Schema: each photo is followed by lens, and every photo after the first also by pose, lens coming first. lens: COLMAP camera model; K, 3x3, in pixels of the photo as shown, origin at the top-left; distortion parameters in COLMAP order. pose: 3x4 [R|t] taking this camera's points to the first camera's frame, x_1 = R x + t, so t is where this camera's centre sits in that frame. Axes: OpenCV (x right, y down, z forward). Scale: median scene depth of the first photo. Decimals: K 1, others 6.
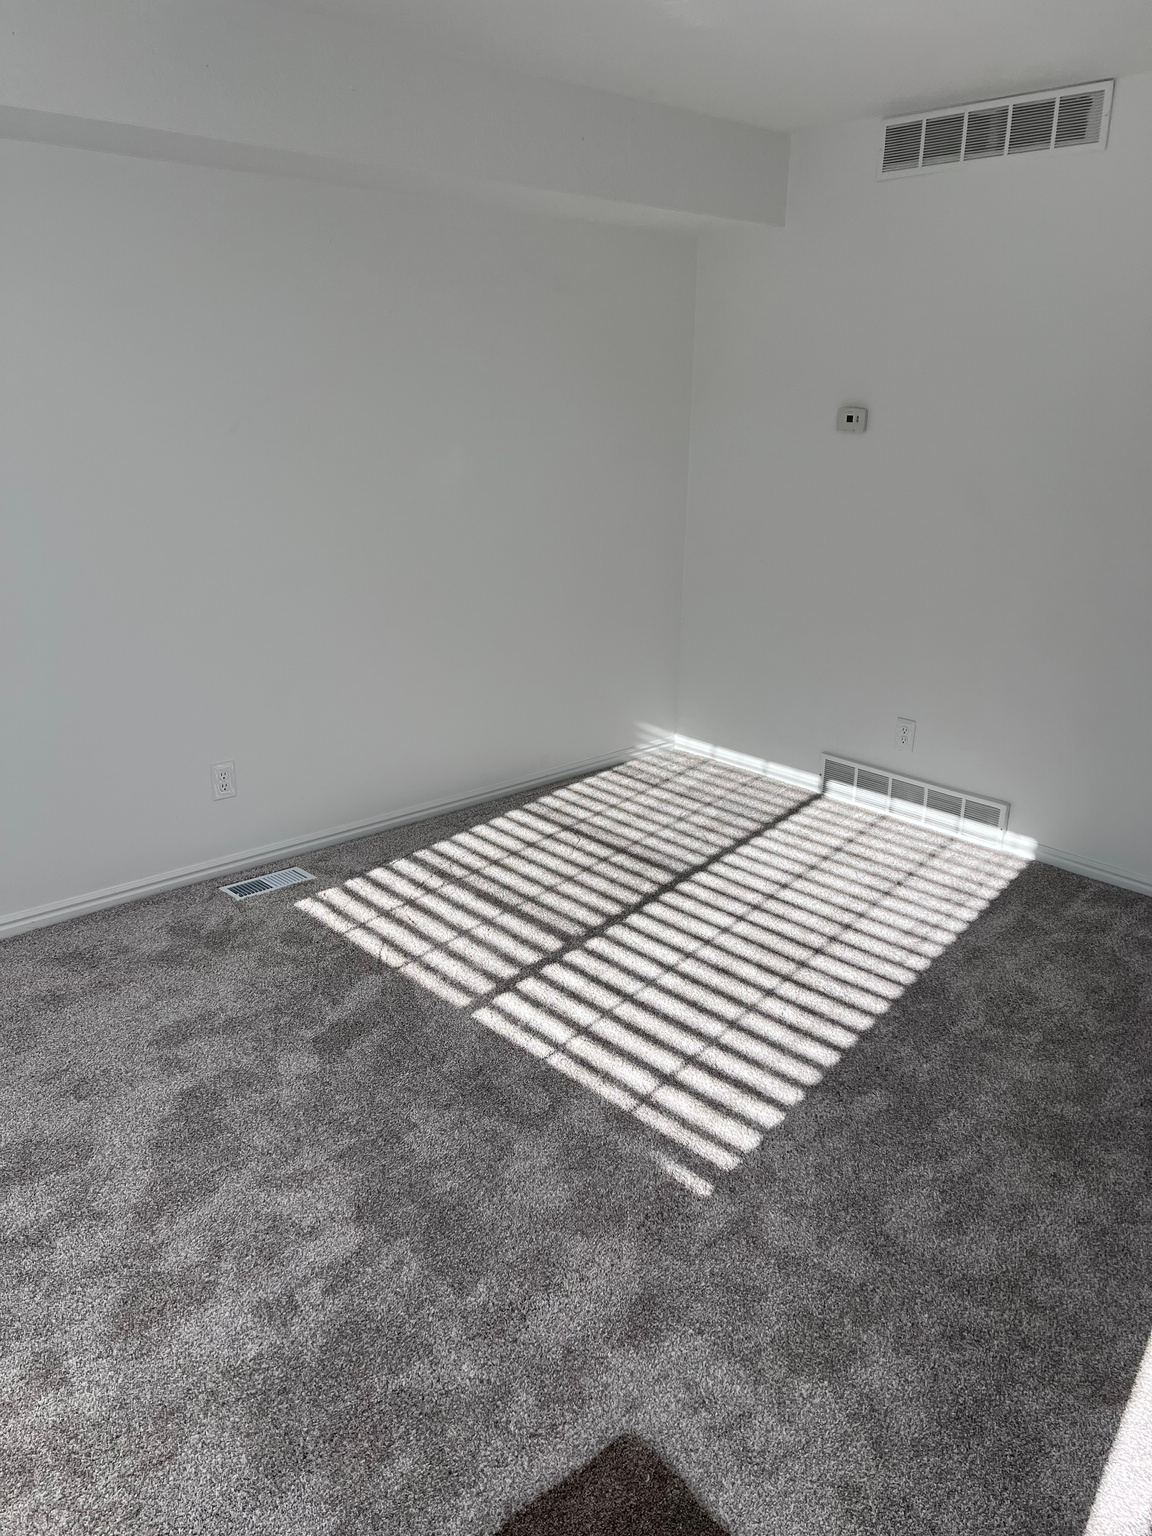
lens RADIAL K [[1139.5, 0, 566.0], [0, 1139.5, 770.4], [0, 0, 1]] dist [0.049360, -0.056542]
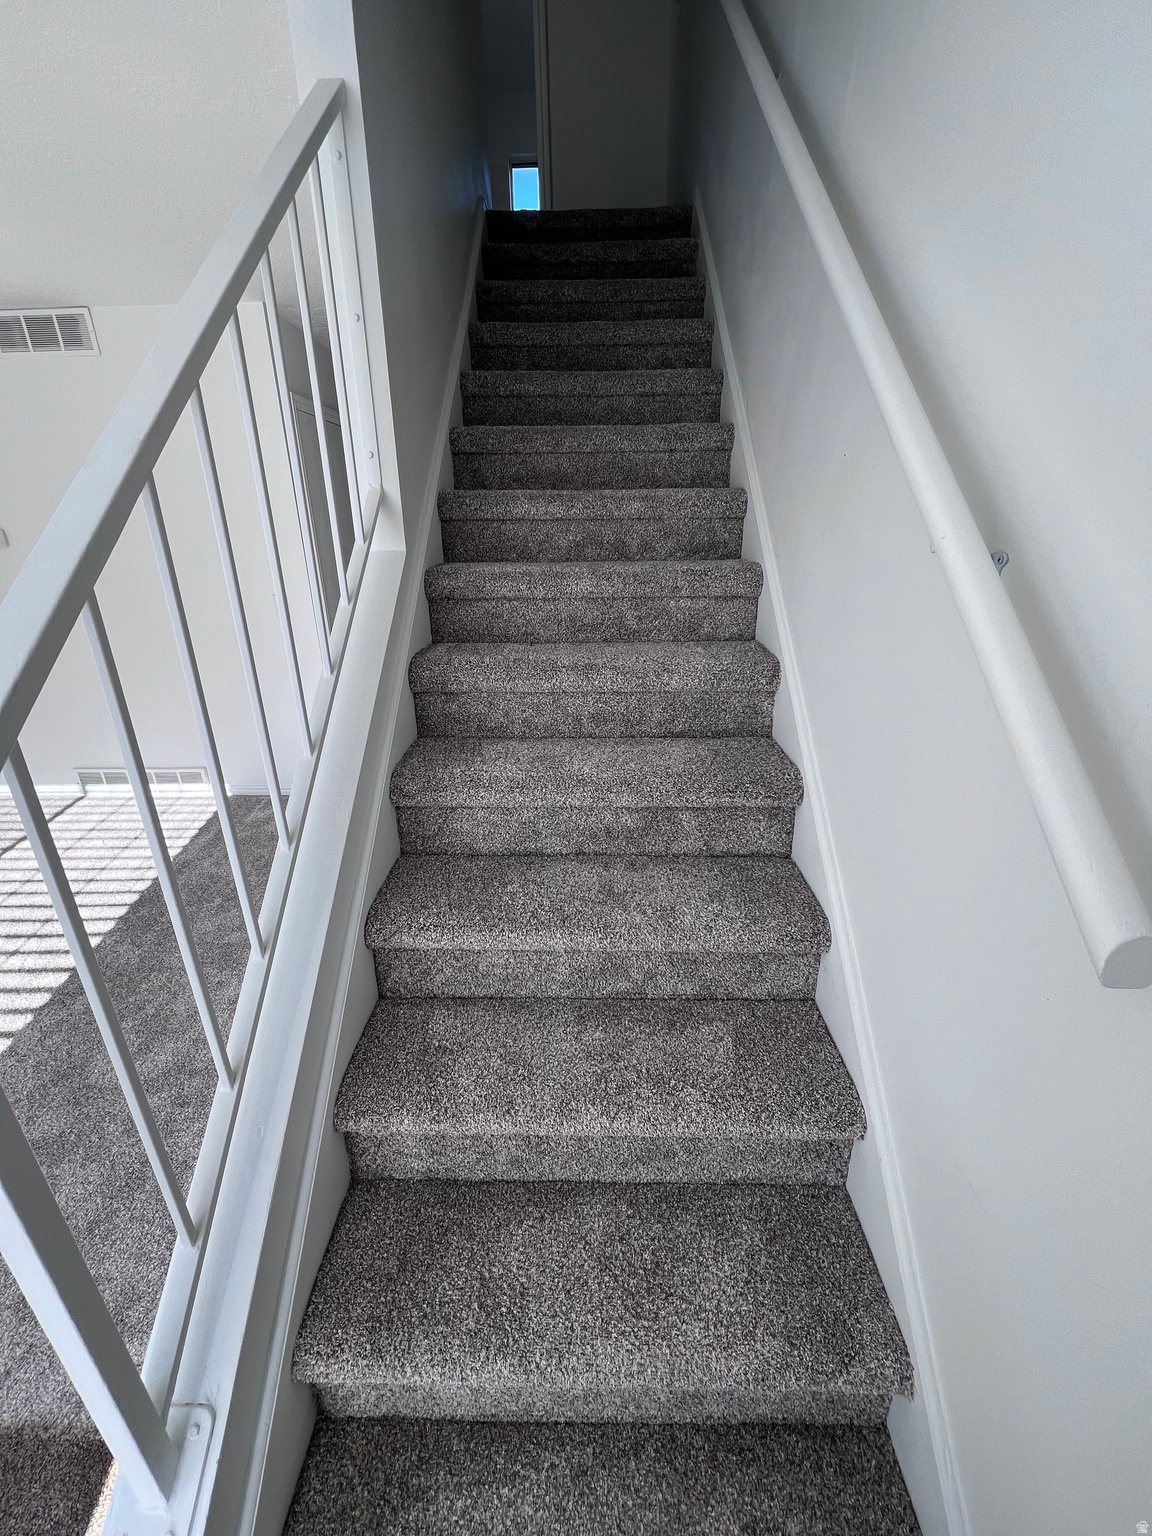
lens RADIAL K [[612.5, 0, 578.8], [0, 612.5, 758.9], [0, 0, 1]] dist [-0.001075, 0.000052]
pose [[0.694259, -0.277008, 0.664282, 0.227071], [0.253391, 0.957948, 0.134642, 0.044724], [-0.673645, 0.074847, 0.735256, -0.014870]]
